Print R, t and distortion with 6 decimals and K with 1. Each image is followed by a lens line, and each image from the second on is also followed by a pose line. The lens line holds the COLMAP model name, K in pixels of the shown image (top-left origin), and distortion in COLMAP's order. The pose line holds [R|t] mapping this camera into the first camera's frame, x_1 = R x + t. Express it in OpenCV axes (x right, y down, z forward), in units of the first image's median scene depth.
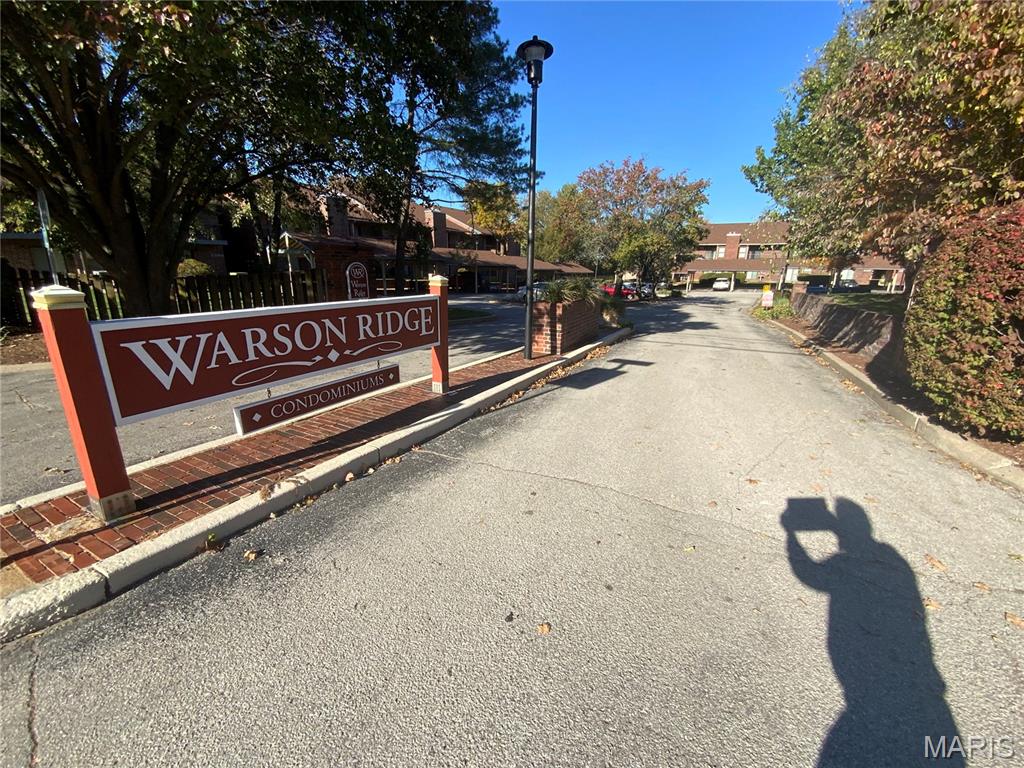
lens RADIAL K [[418.2, 0, 514.0], [0, 418.2, 384.3], [0, 0, 1]] dist [0.000662, -0.009954]
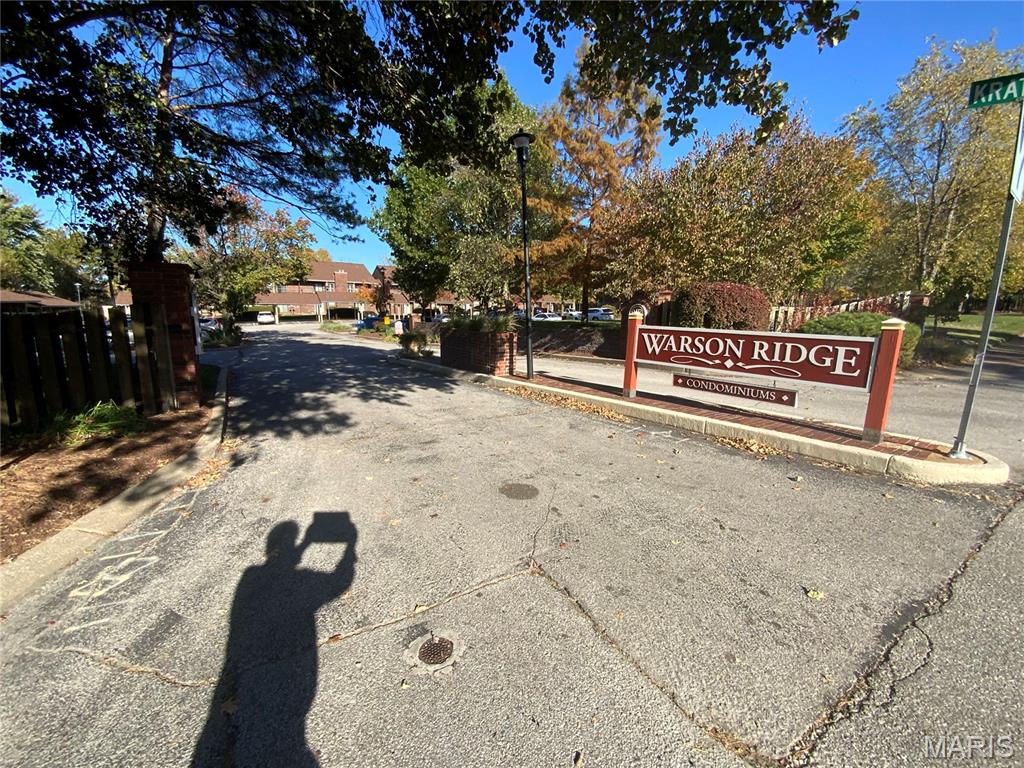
lens RADIAL K [[421.4, 0, 512.2], [0, 421.4, 386.6], [0, 0, 1]] dist [0.039185, -0.028921]
pose [[-0.433943, 0.155085, -0.887492, 1.213612], [-0.260207, 0.921519, 0.288261, -0.214322], [0.862546, 0.356021, -0.359532, 0.832678]]
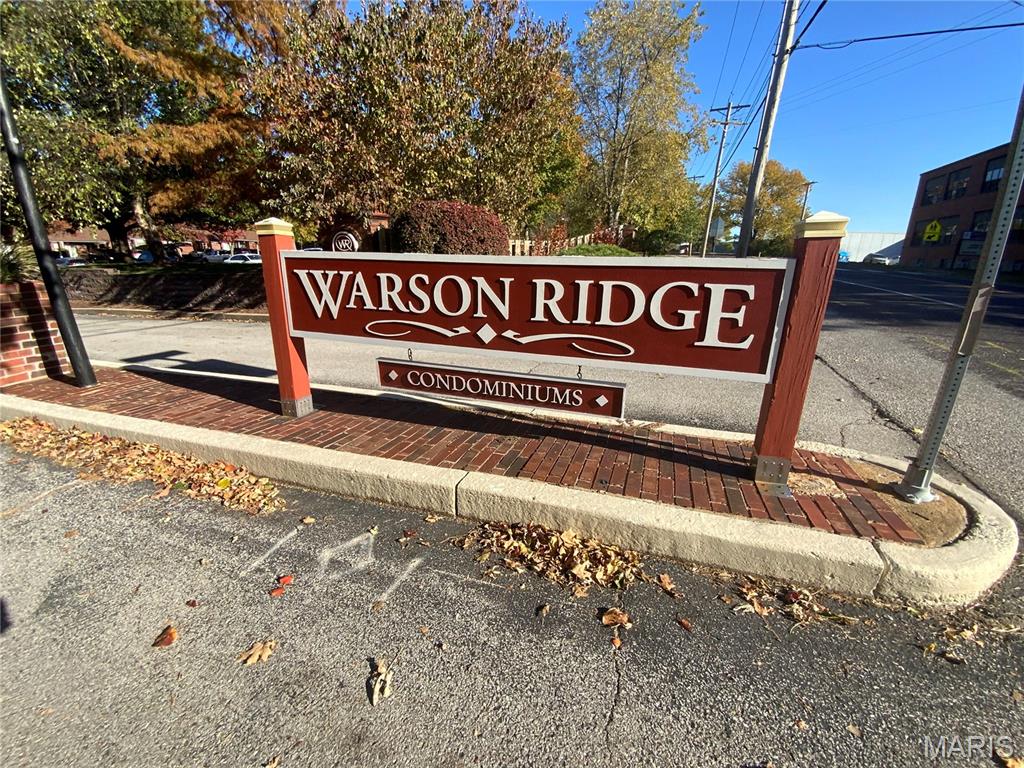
lens RADIAL K [[421.4, 0, 512.2], [0, 421.4, 386.6], [0, 0, 1]] dist [0.039185, -0.028921]
pose [[0.132920, 0.289937, -0.947771, 0.232050], [-0.279811, 0.928334, 0.244749, -0.153570], [0.950809, 0.232664, 0.204521, 0.846333]]
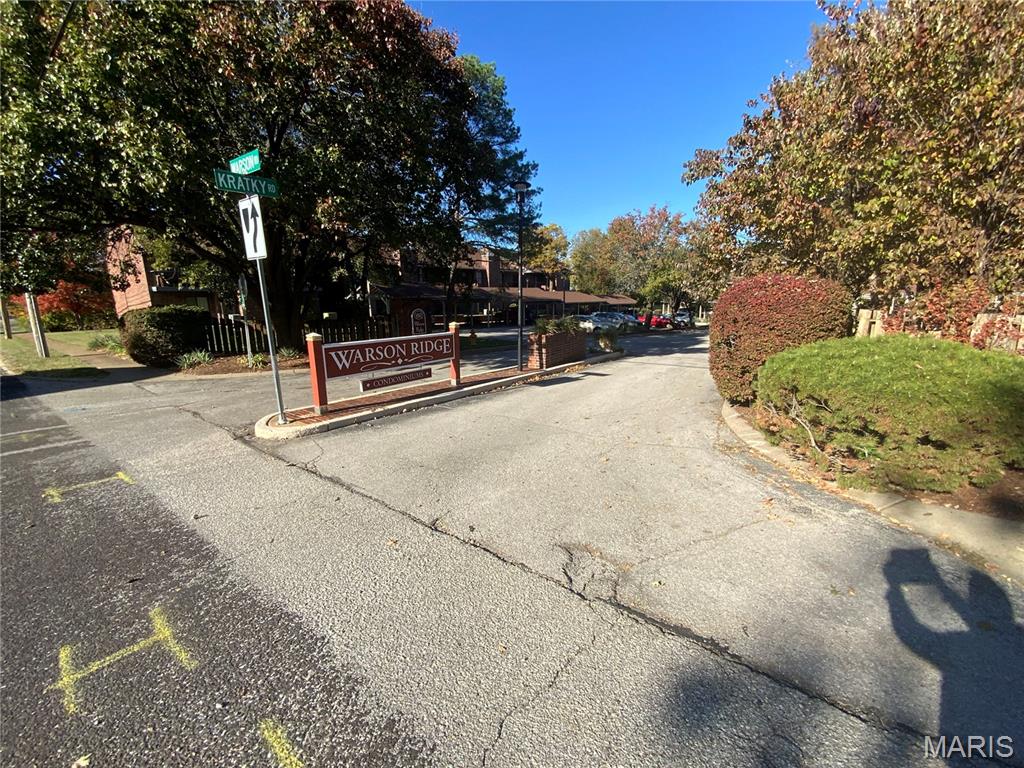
lens RADIAL K [[417.5, 0, 515.1], [0, 417.5, 384.5], [0, 0, 1]] dist [0.023851, -0.019732]
pose [[0.989846, 0.001467, -0.142137, 0.444592], [-0.011572, 0.997459, -0.070294, 0.185926], [0.141673, 0.071225, 0.987348, -0.995648]]
